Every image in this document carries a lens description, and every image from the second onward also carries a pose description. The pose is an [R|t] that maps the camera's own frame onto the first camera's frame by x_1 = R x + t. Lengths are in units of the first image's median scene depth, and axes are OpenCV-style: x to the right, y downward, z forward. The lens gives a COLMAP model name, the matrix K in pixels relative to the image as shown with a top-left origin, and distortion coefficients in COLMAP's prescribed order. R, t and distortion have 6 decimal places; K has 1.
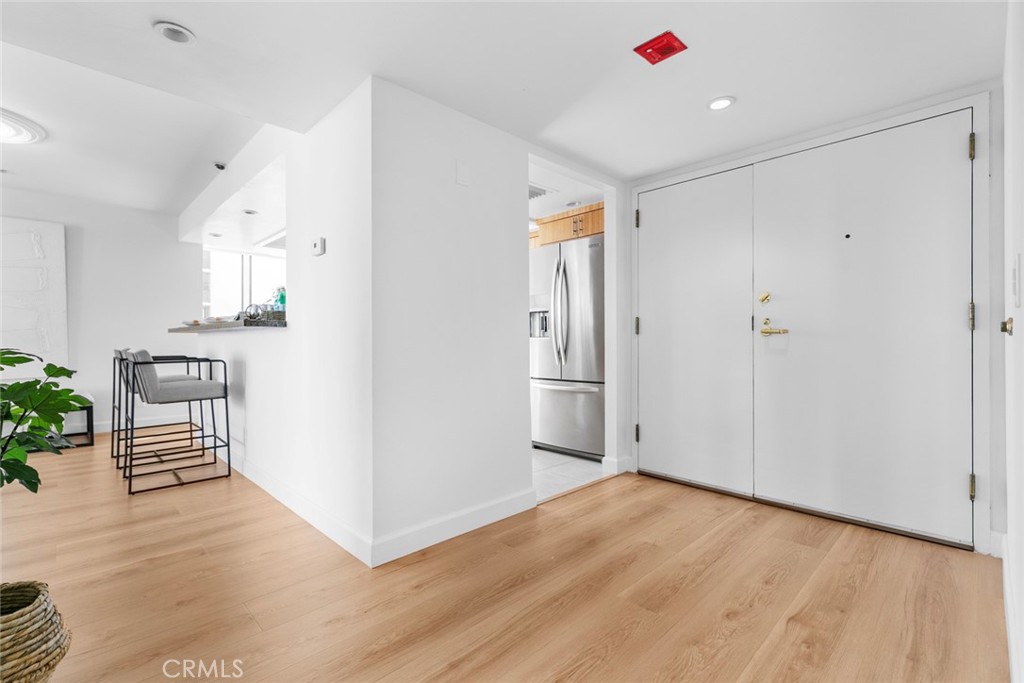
lens RADIAL K [[462.8, 0, 507.7], [0, 462.8, 334.3], [0, 0, 1]] dist [0.002553, 0.000212]
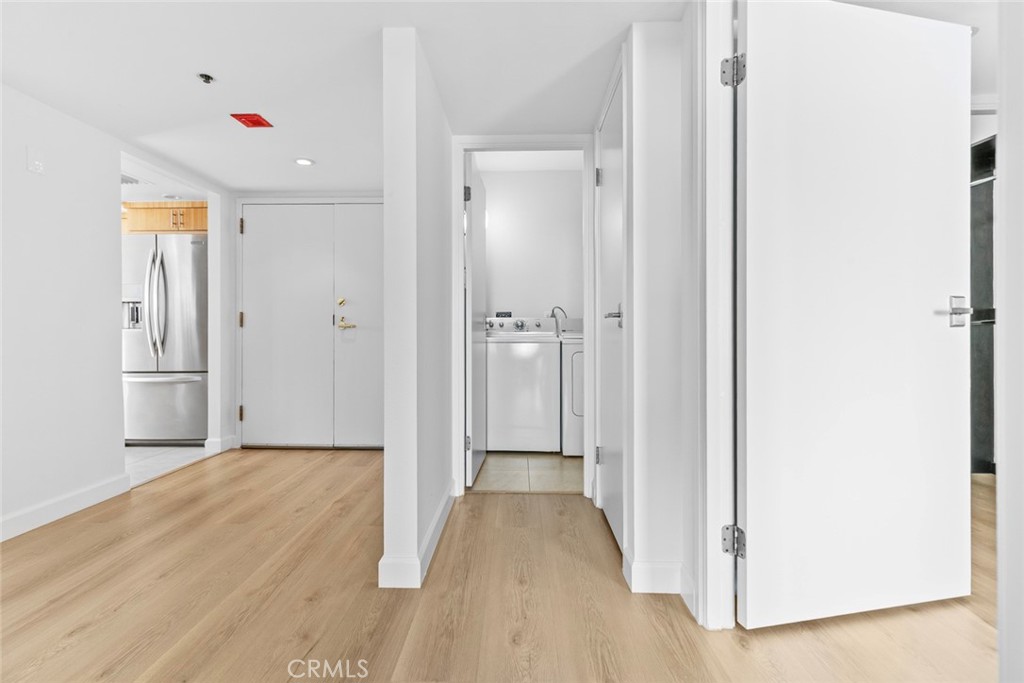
lens RADIAL K [[462.8, 0, 507.7], [0, 462.8, 334.3], [0, 0, 1]] dist [0.002553, 0.000212]
pose [[0.716597, -0.000401, 0.697488, -0.045725], [-0.011578, 0.999855, 0.012470, -0.003904], [-0.697392, -0.017011, 0.716488, -0.273557]]
